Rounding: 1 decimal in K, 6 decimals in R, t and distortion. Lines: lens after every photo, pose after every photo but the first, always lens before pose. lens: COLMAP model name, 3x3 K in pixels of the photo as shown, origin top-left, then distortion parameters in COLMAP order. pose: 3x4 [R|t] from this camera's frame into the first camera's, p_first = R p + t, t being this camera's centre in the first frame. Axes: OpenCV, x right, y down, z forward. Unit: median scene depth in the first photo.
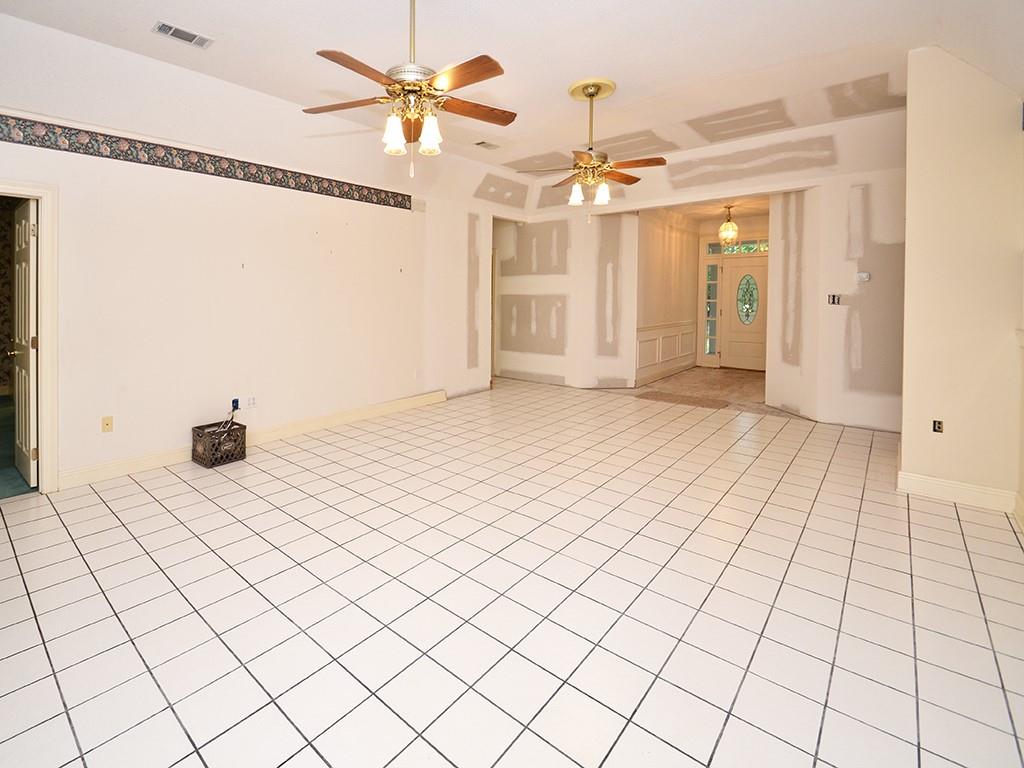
lens RADIAL K [[498.1, 0, 509.0], [0, 498.1, 381.1], [0, 0, 1]] dist [0.034343, -0.000312]
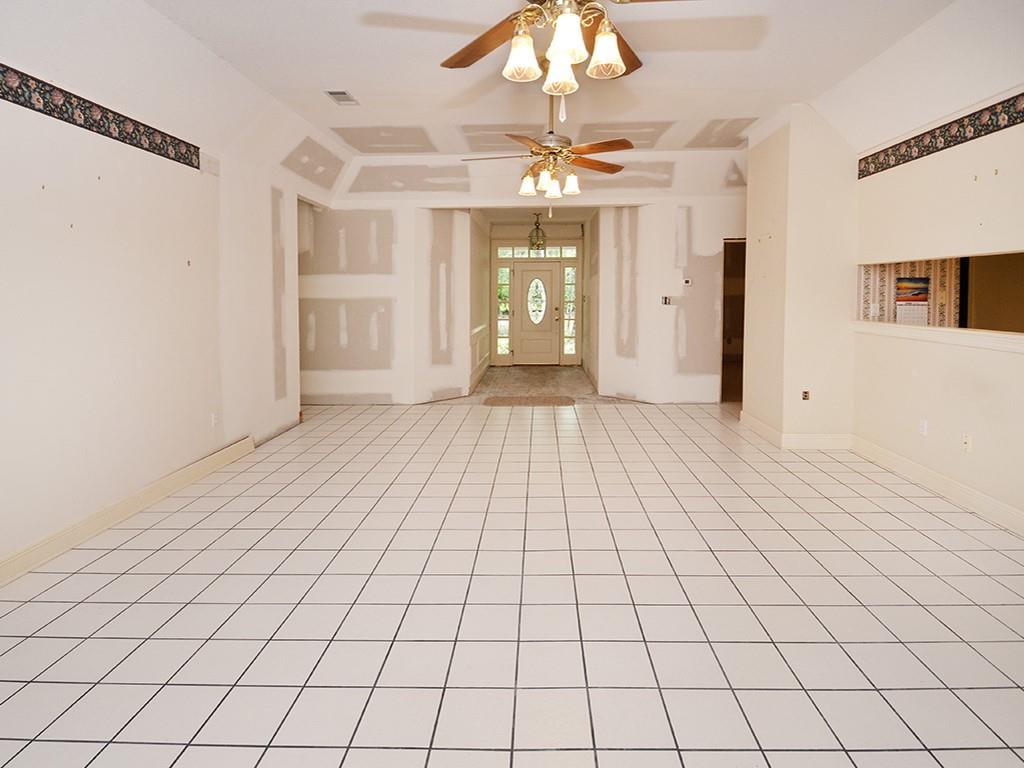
lens RADIAL K [[498.1, 0, 521.0], [0, 498.1, 375.5], [0, 0, 1]] dist [0.034343, -0.000312]
pose [[0.778713, -0.108499, 0.617927, -0.264329], [0.116212, 0.992833, 0.027876, -0.041590], [-0.616523, 0.050103, 0.785741, 0.208603]]
